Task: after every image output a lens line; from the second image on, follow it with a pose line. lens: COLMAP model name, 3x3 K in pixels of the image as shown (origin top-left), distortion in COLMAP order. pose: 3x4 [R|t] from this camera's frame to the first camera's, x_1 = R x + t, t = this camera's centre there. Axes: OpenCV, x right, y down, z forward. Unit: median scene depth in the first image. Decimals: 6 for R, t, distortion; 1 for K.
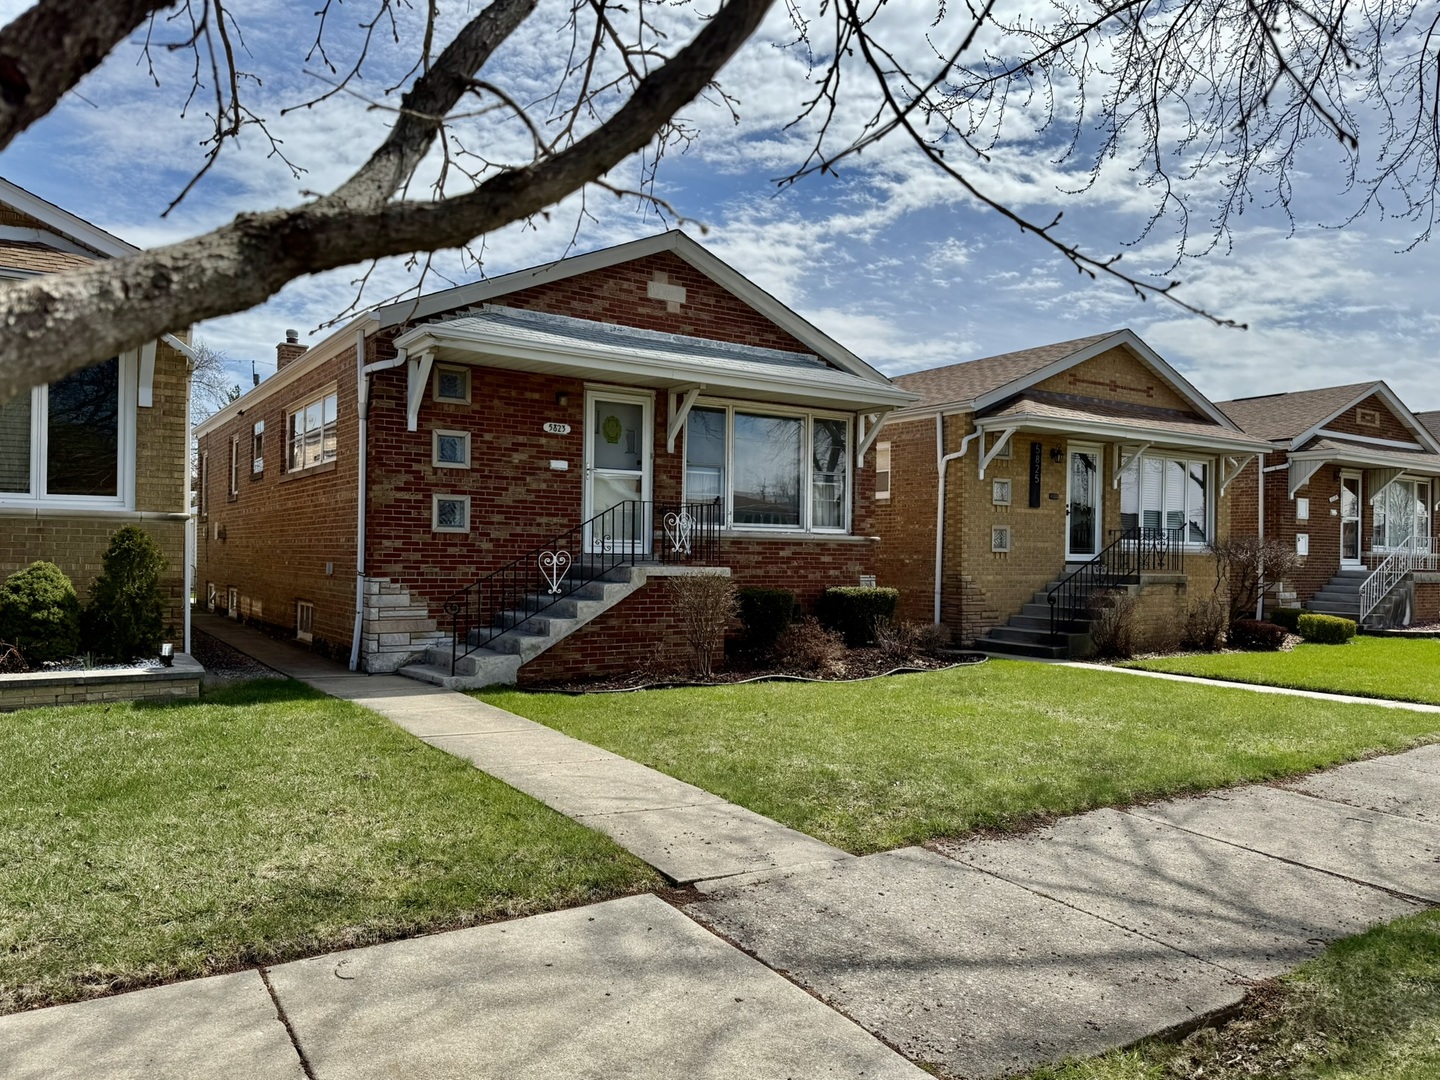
lens RADIAL K [[1022.8, 0, 720.4], [0, 1022.8, 549.3], [0, 0, 1]] dist [0.038812, -0.000369]
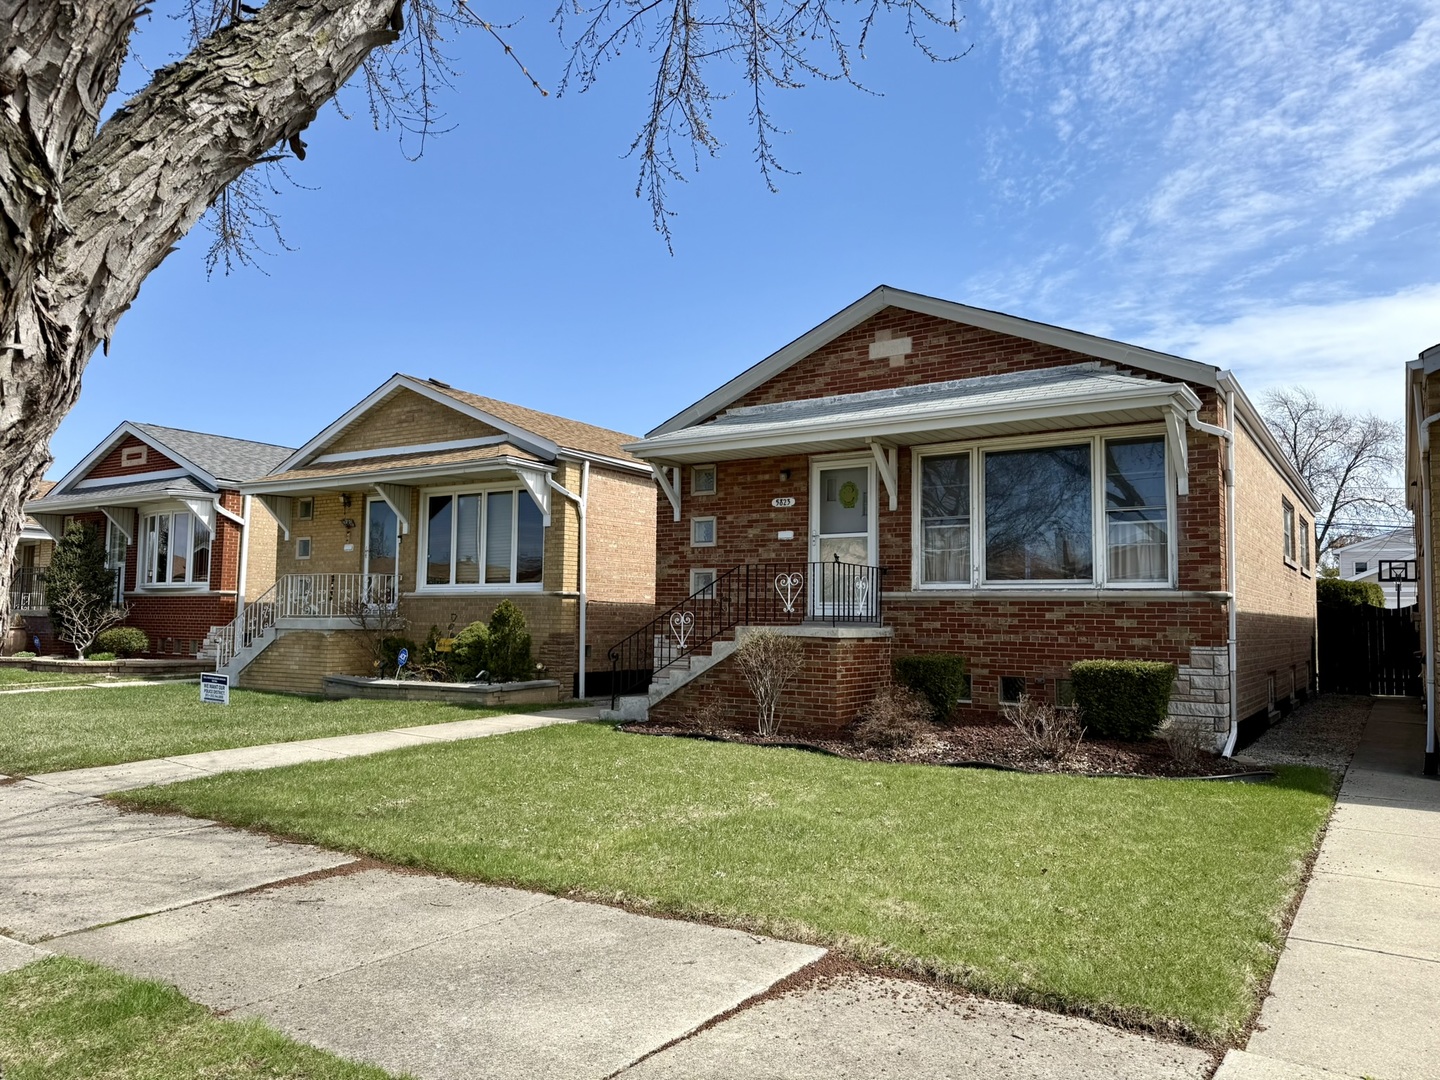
lens RADIAL K [[994.3, 0, 718.6], [0, 994.3, 534.8], [0, 0, 1]] dist [0.043214, 0.000028]
pose [[0.367117, -0.085427, -0.926244, 0.798493], [-0.002926, 0.995663, -0.092989, 0.016669], [0.930170, 0.036848, 0.365274, 0.536225]]
